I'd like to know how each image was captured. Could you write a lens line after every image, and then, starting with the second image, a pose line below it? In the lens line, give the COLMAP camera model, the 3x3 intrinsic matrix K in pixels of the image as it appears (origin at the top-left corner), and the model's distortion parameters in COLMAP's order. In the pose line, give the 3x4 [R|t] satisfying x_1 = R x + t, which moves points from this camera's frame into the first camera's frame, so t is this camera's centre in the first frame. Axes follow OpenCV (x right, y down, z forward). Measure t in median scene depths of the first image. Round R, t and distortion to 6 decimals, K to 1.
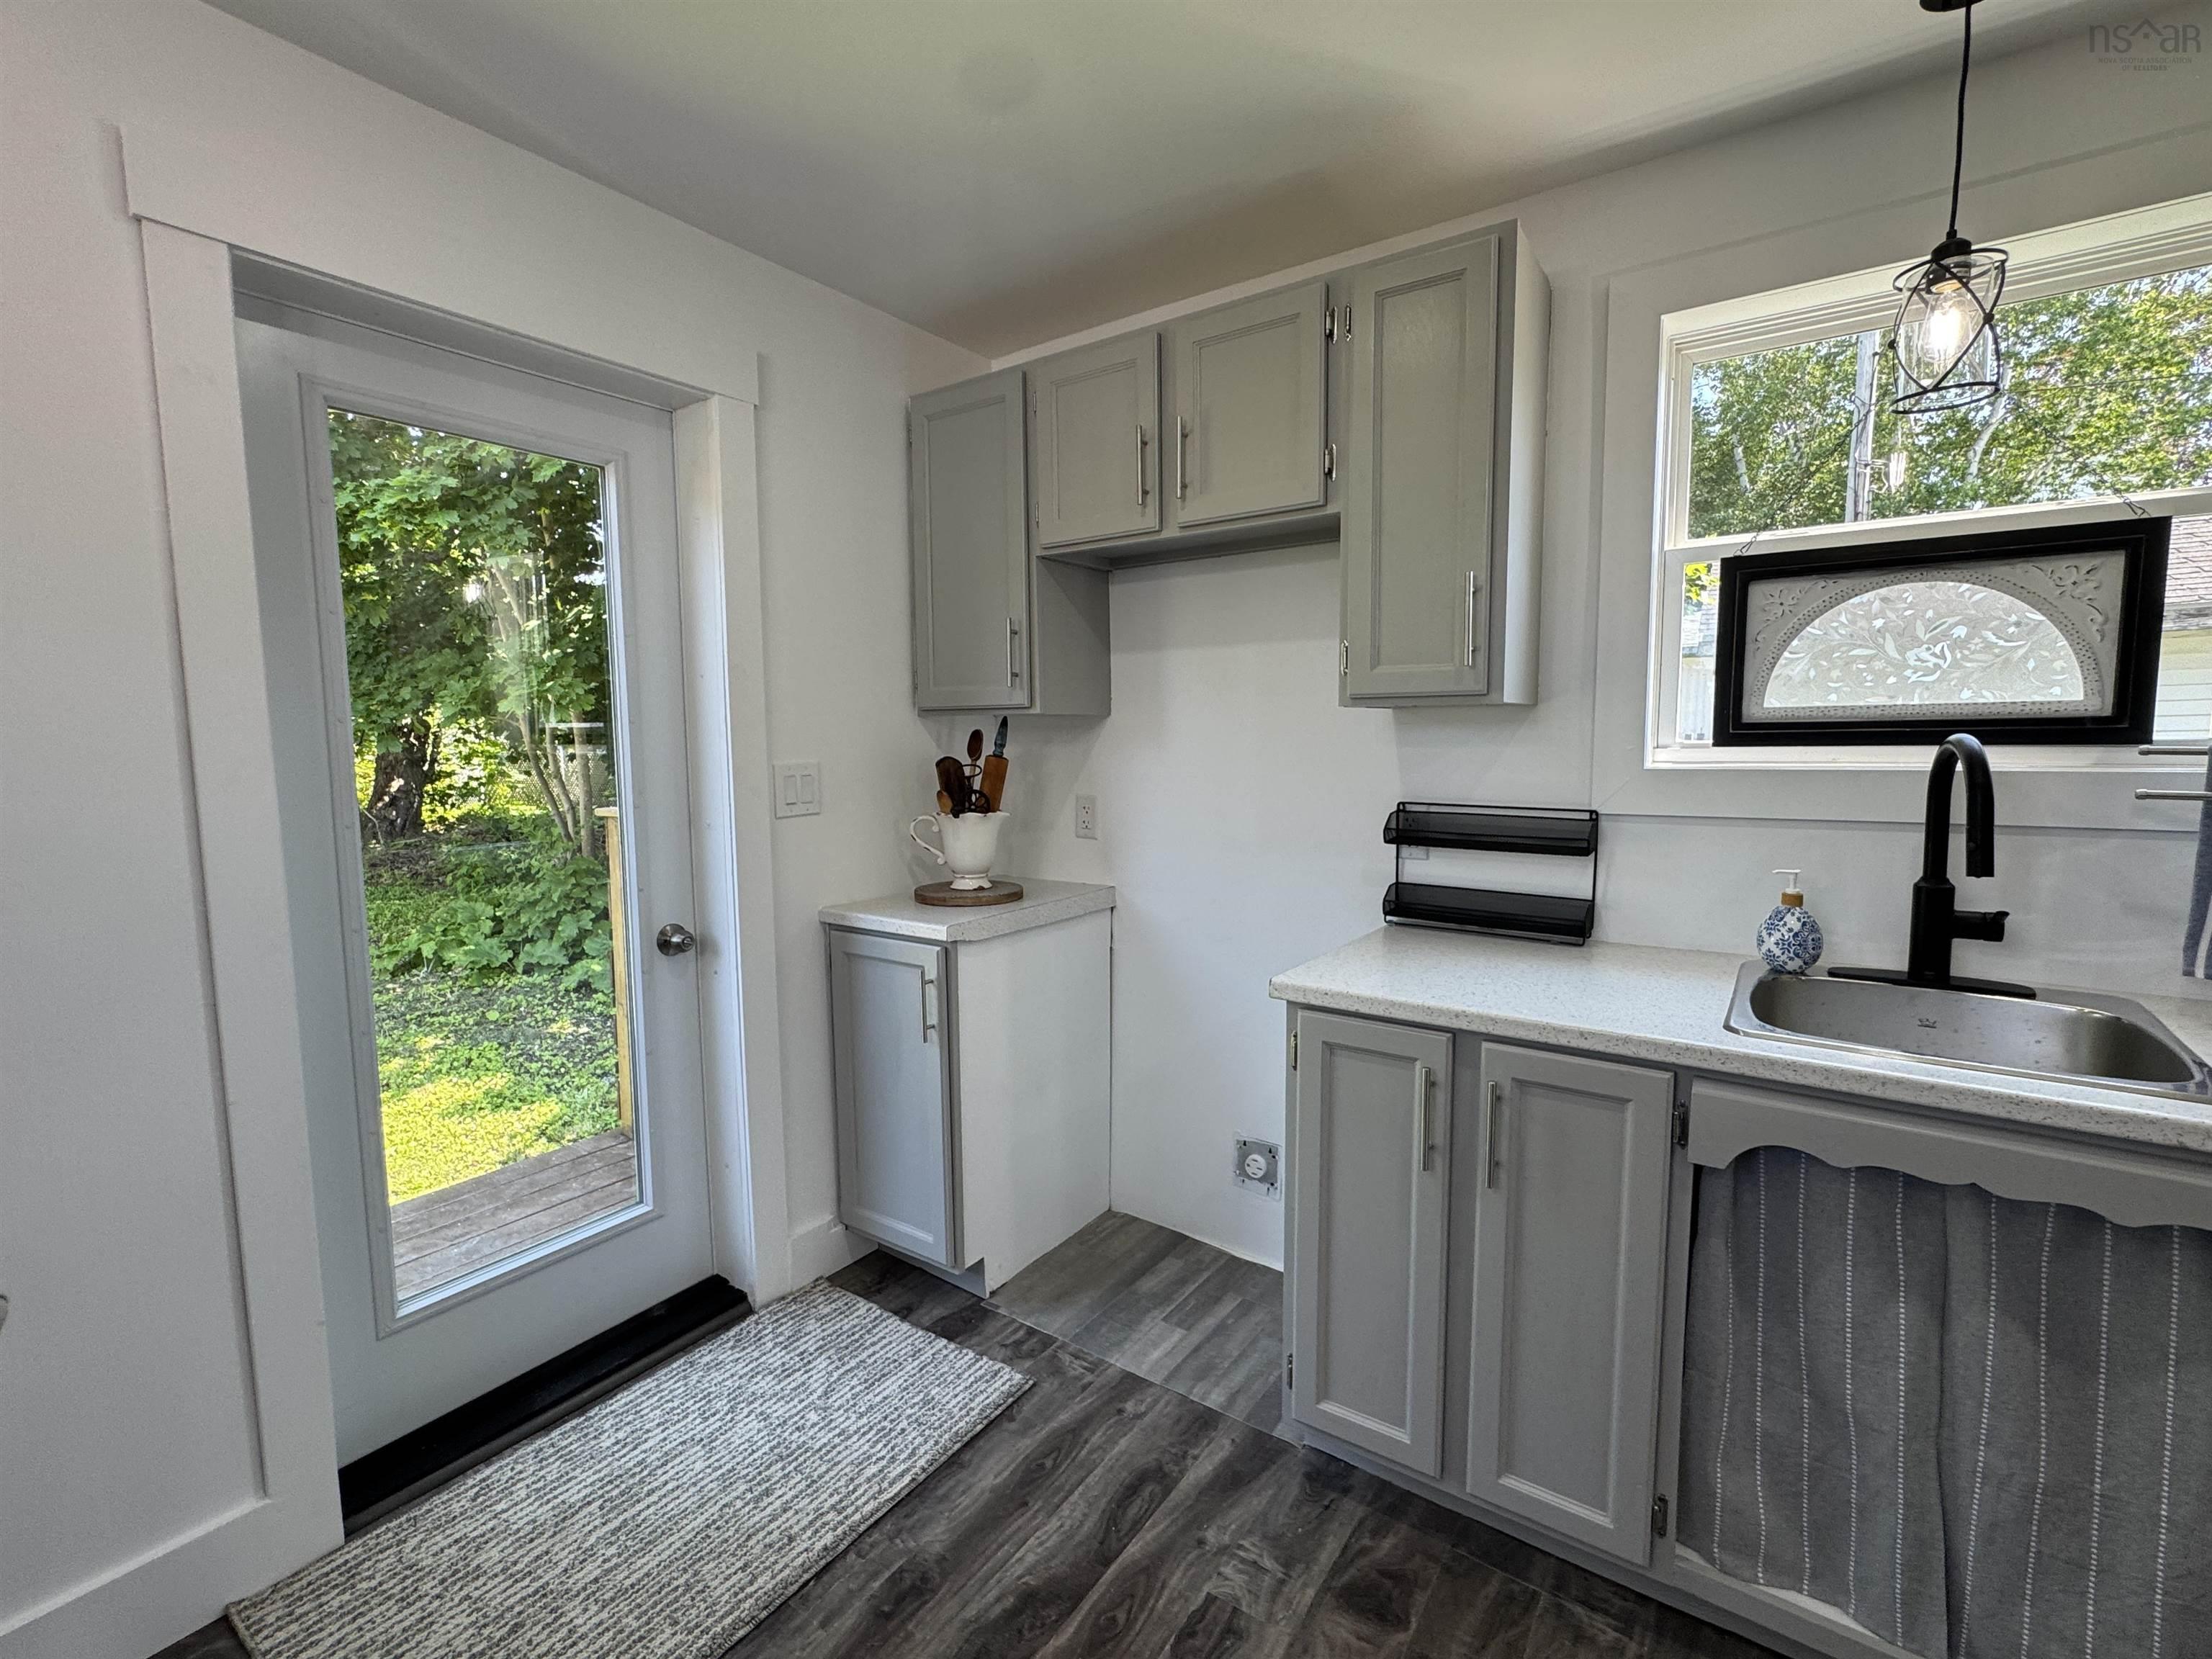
lens RADIAL K [[982.5, 0, 1106.0], [0, 982.5, 829.5], [0, 0, 1]] dist [-0.006975, 0.000022]
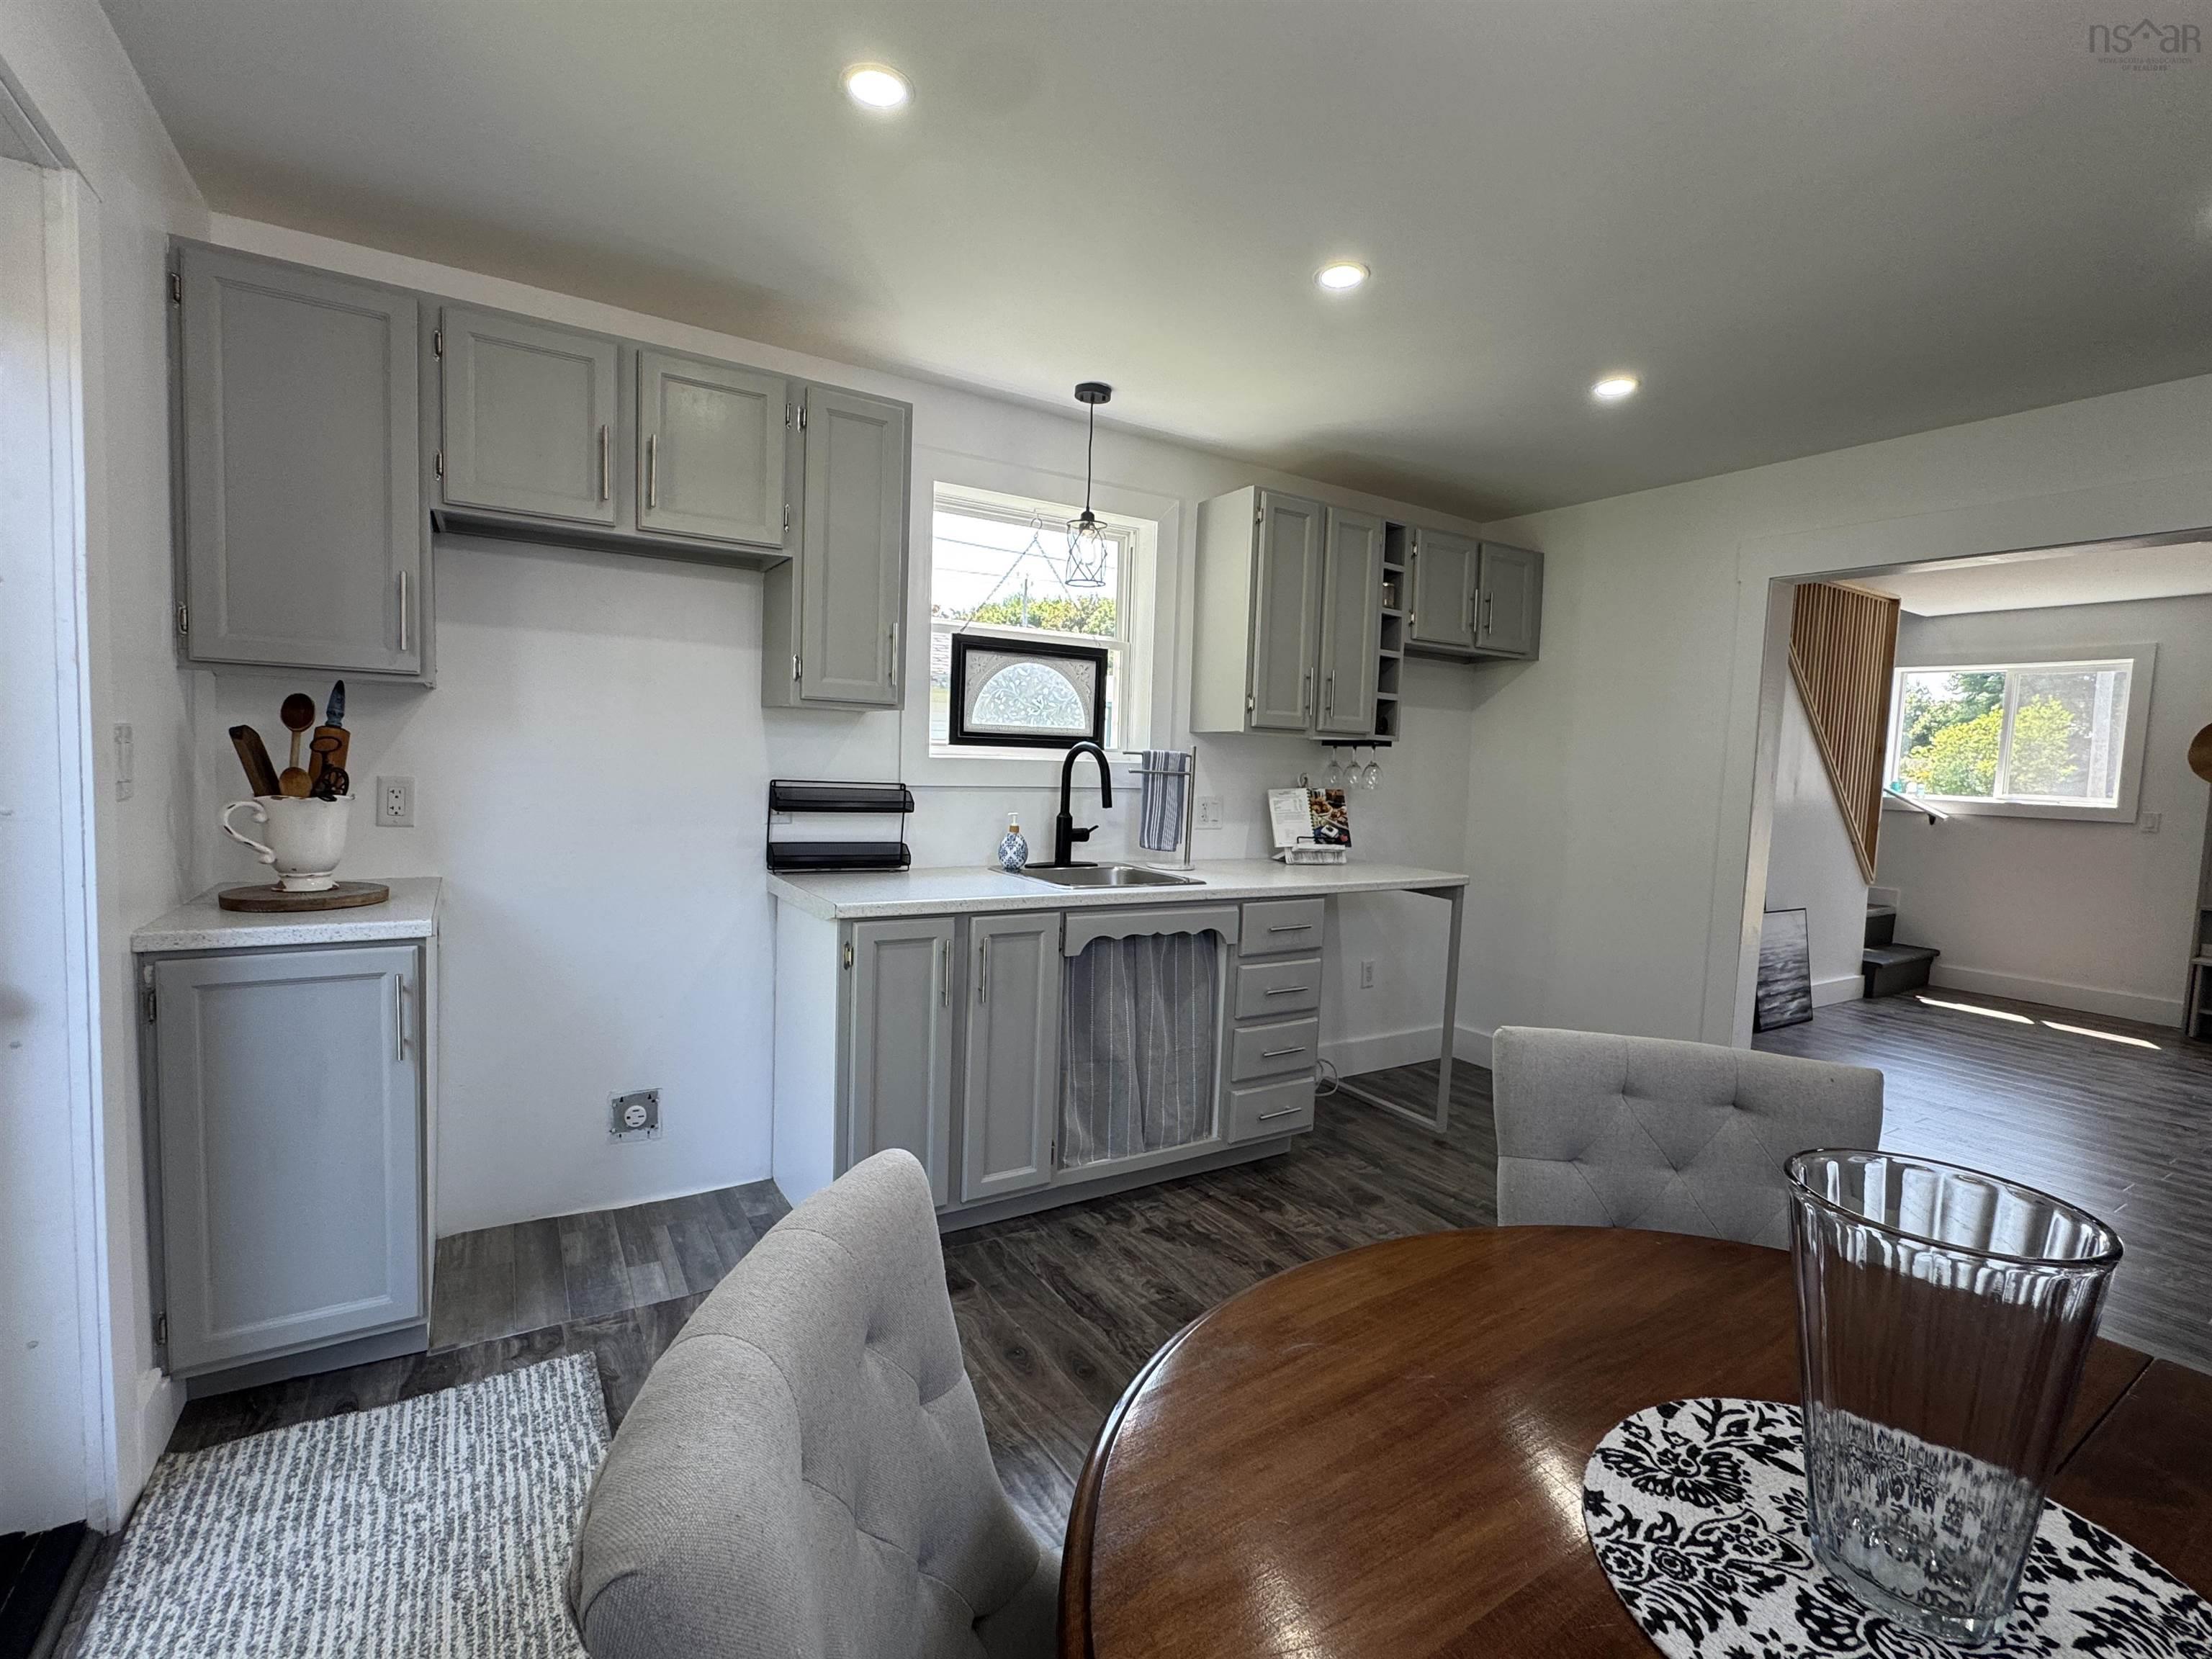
lens RADIAL K [[996.7, 0, 1095.0], [0, 996.7, 822.6], [0, 0, 1]] dist [0.001523, 0.000289]
pose [[0.392640, -0.037639, 0.918922, -0.760461], [0.047167, 0.998671, 0.020752, 0.021687], [-0.918482, 0.035195, 0.393894, 0.097698]]
